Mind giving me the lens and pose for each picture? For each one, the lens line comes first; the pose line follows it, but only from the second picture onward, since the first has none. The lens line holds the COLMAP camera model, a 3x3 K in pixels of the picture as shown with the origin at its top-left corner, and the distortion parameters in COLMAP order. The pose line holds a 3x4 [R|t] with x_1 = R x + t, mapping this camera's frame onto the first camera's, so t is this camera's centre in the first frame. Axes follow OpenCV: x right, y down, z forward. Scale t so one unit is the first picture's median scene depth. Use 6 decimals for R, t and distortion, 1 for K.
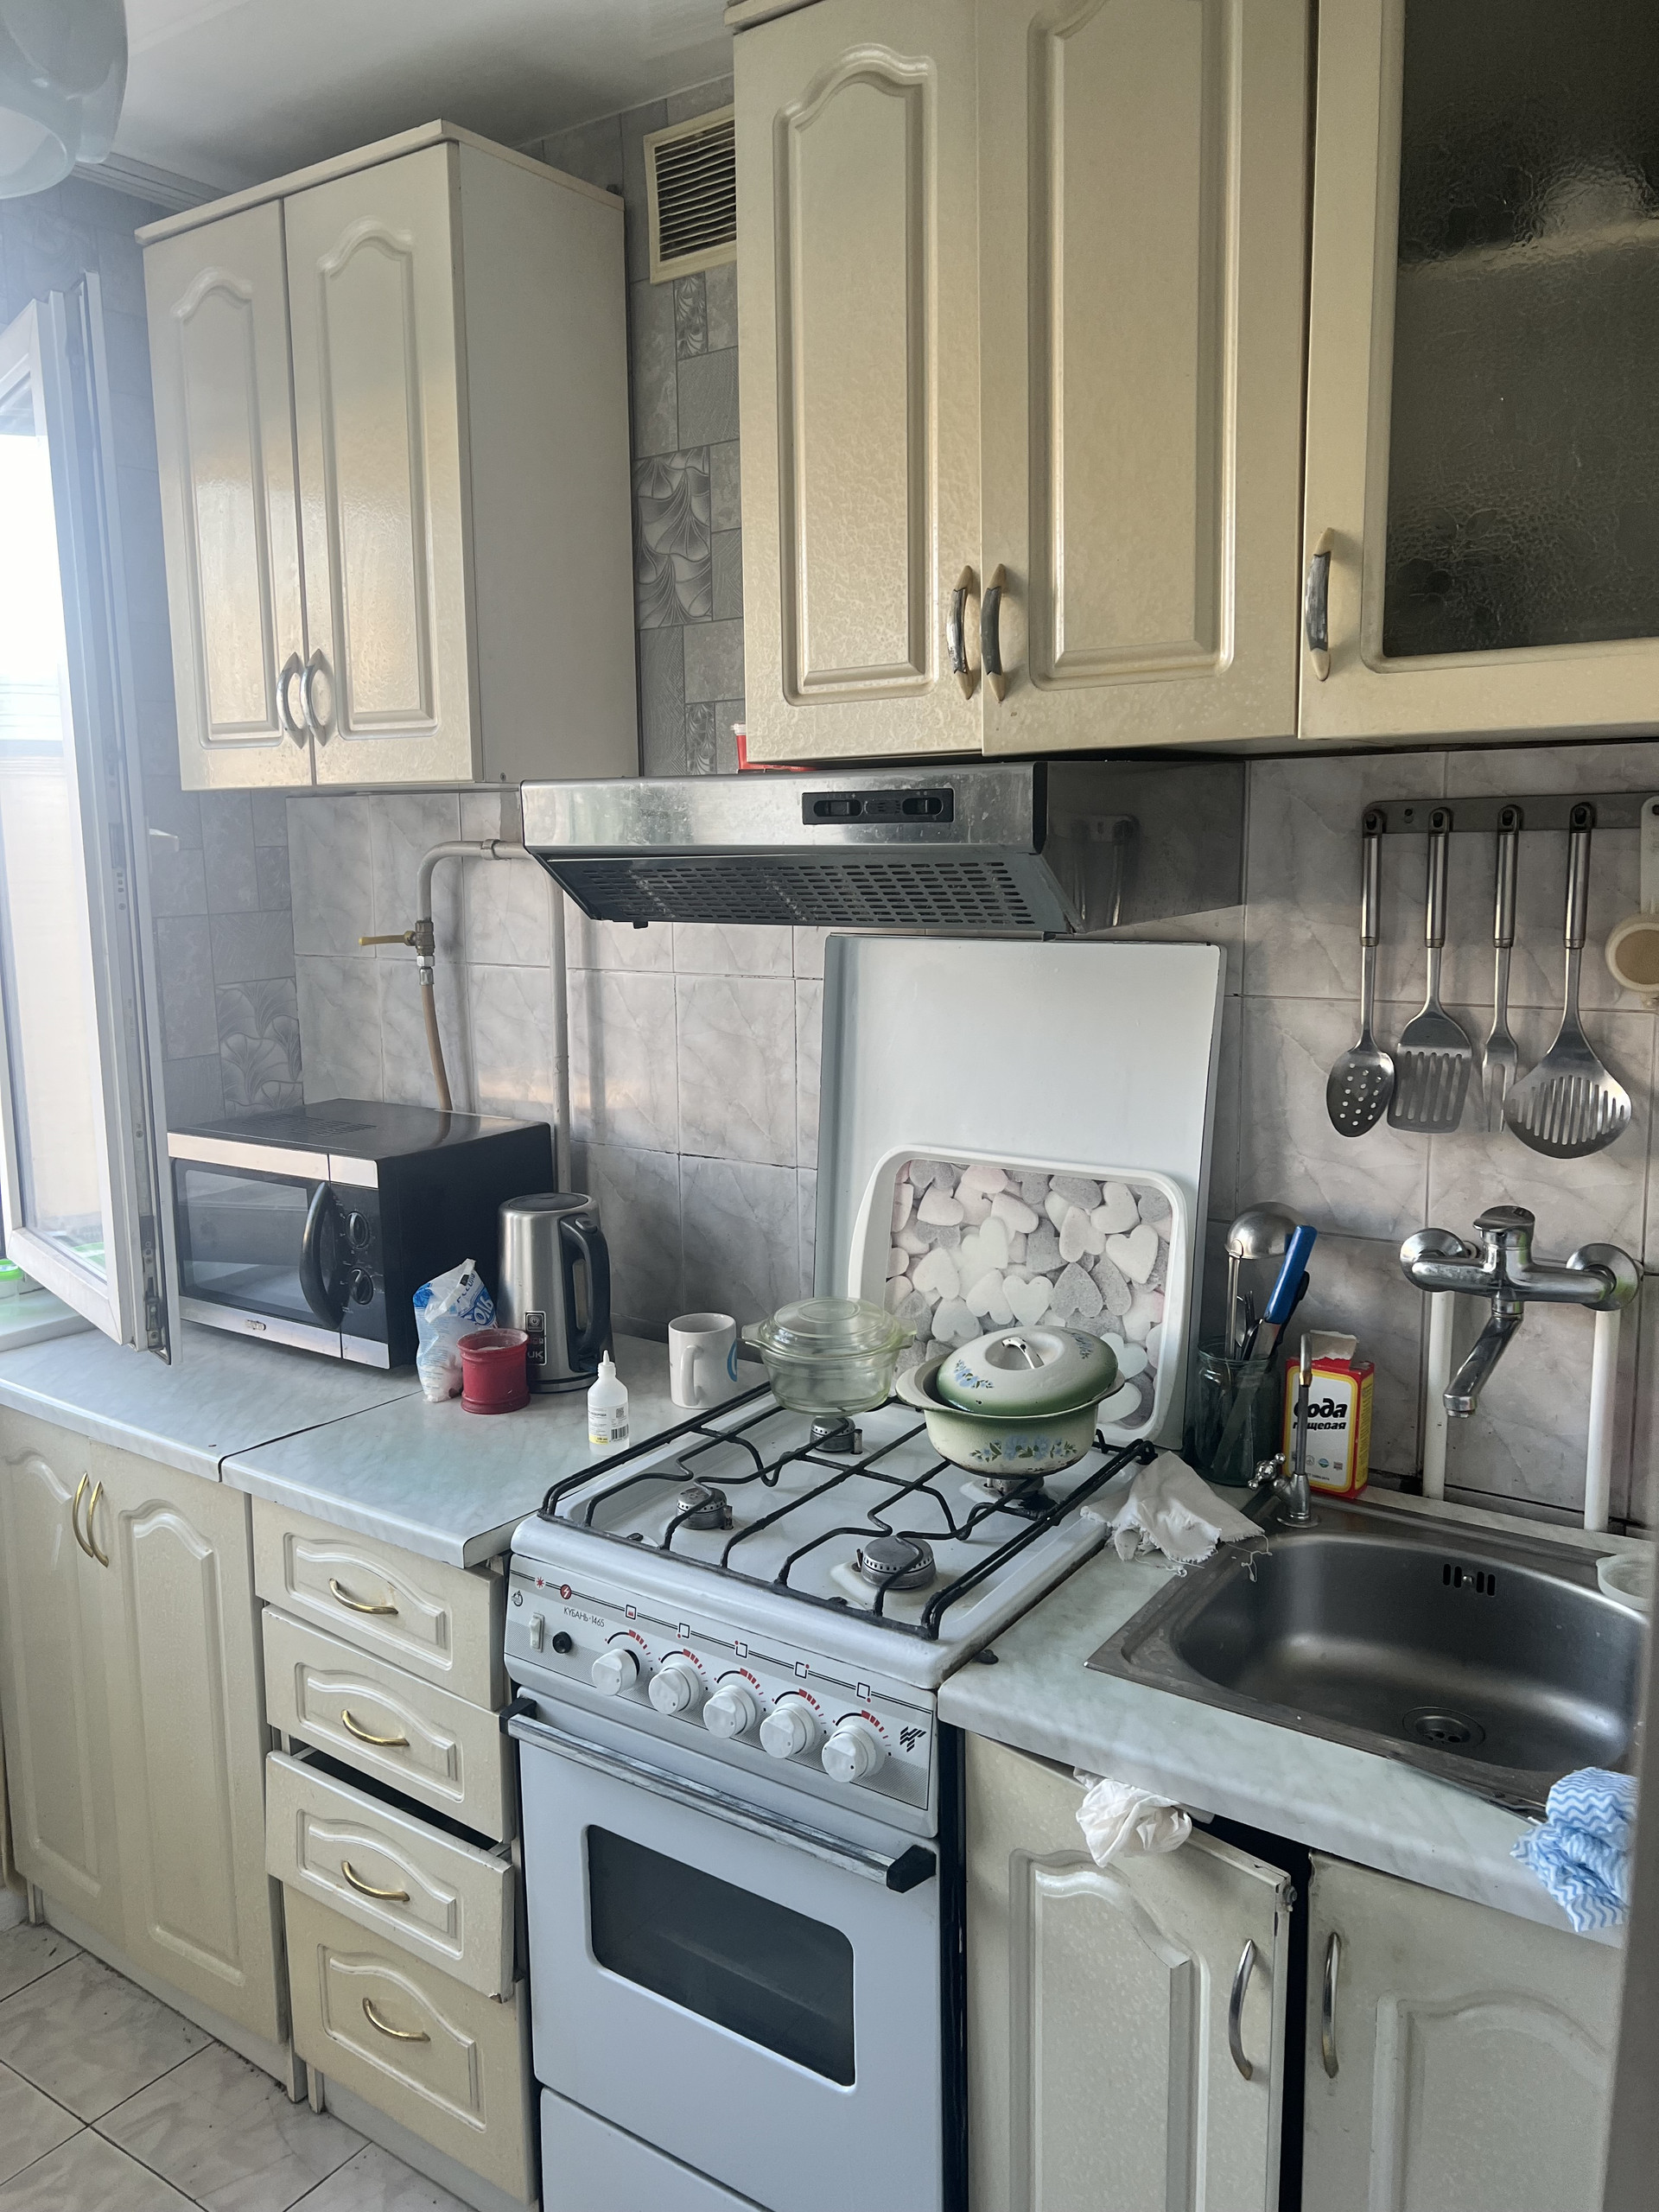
lens RADIAL K [[1671.8, 0, 813.8], [0, 1671.8, 1114.4], [0, 0, 1]] dist [0.057556, -0.069488]
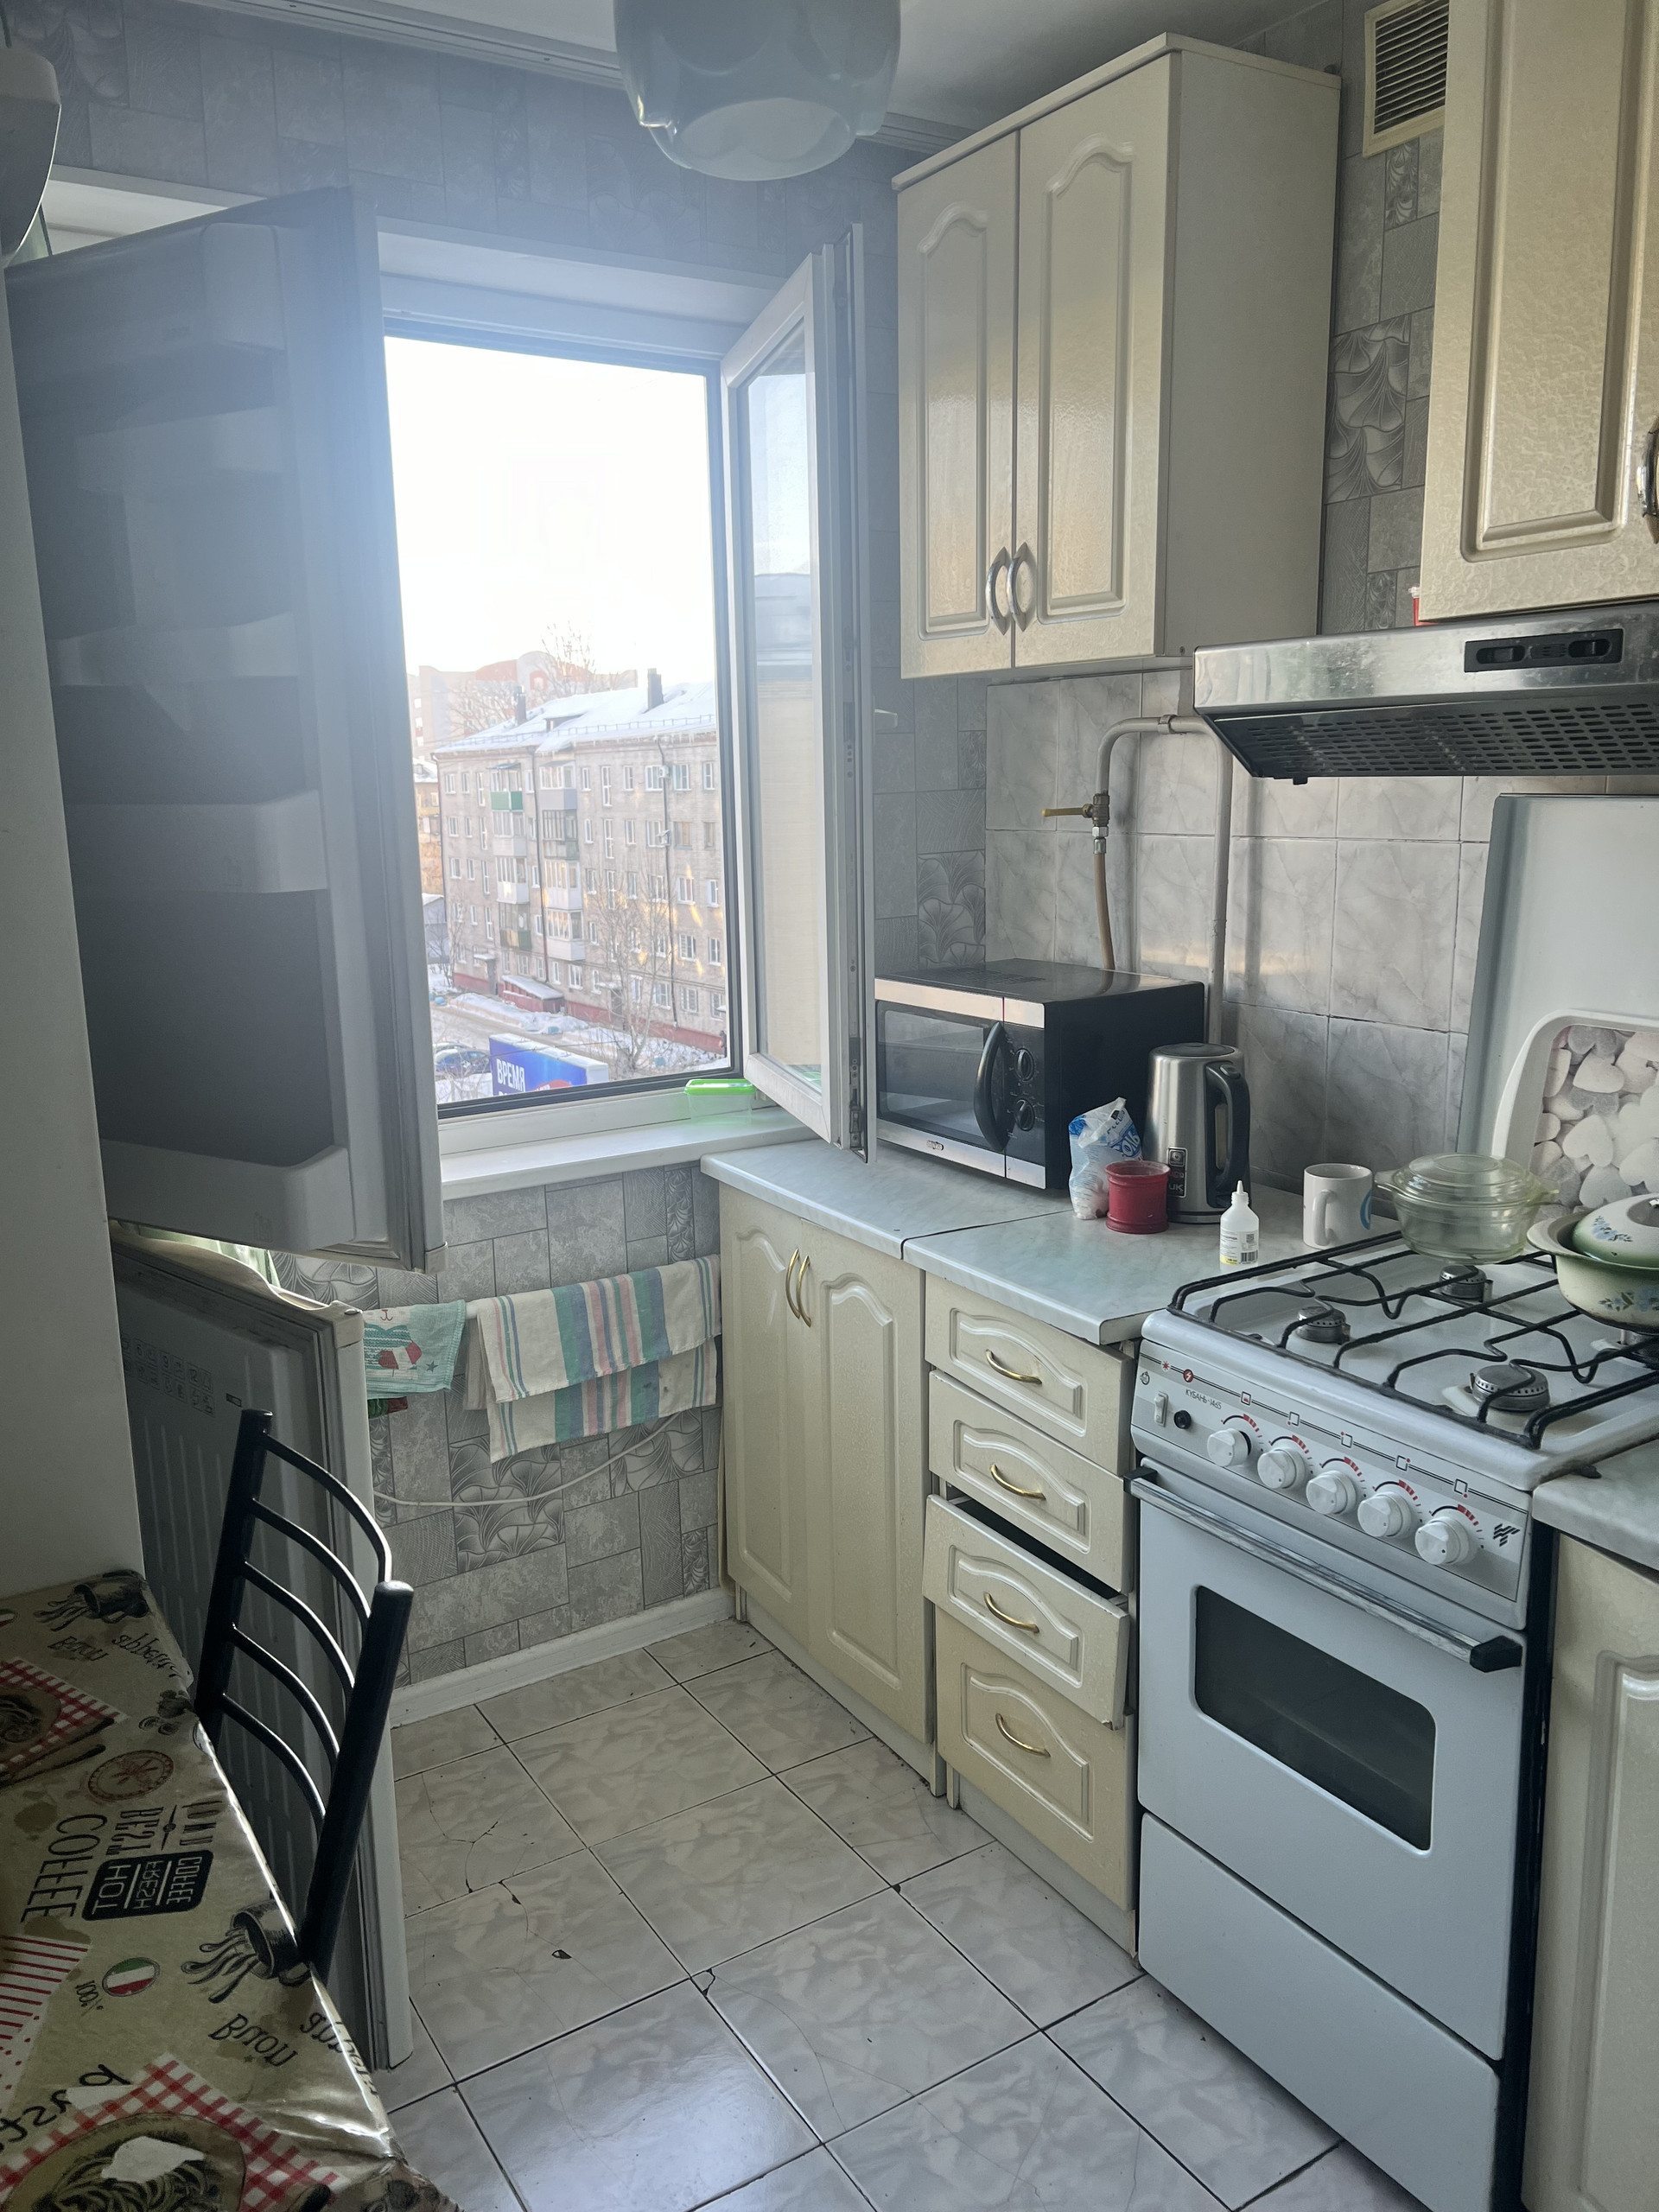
lens RADIAL K [[1671.8, 0, 815.8], [0, 1671.8, 1113.6], [0, 0, 1]] dist [0.057556, -0.069488]
pose [[0.922448, 0.069427, -0.379828, 0.030287], [-0.050791, 0.996972, 0.058881, 0.045419], [0.382766, -0.035023, 0.923181, -0.101995]]
